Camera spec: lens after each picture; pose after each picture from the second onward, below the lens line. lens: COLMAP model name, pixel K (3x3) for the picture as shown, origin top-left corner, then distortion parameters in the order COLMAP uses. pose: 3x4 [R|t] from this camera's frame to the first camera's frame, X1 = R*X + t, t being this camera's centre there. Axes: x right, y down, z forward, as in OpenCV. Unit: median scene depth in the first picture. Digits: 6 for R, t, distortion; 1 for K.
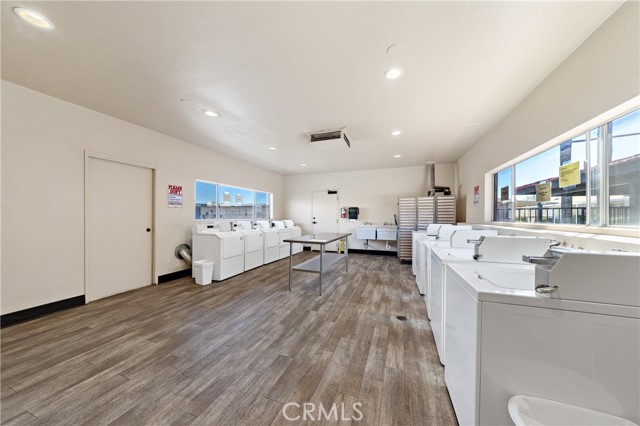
lens RADIAL K [[222.4, 0, 323.6], [0, 222.4, 216.6], [0, 0, 1]] dist [0.003956, -0.001780]
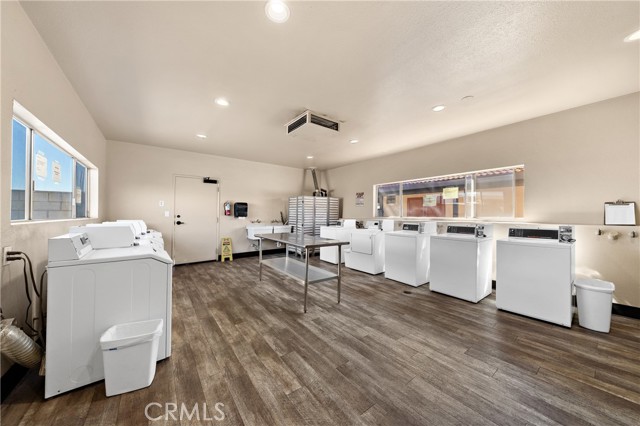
lens RADIAL K [[222.4, 0, 322.2], [0, 222.4, 212.1], [0, 0, 1]] dist [0.003956, -0.001780]
pose [[0.528507, 0.008779, 0.848883, -0.737466], [0.001186, 0.999938, -0.011080, 0.004917], [-0.848928, 0.006863, 0.528464, 0.544262]]
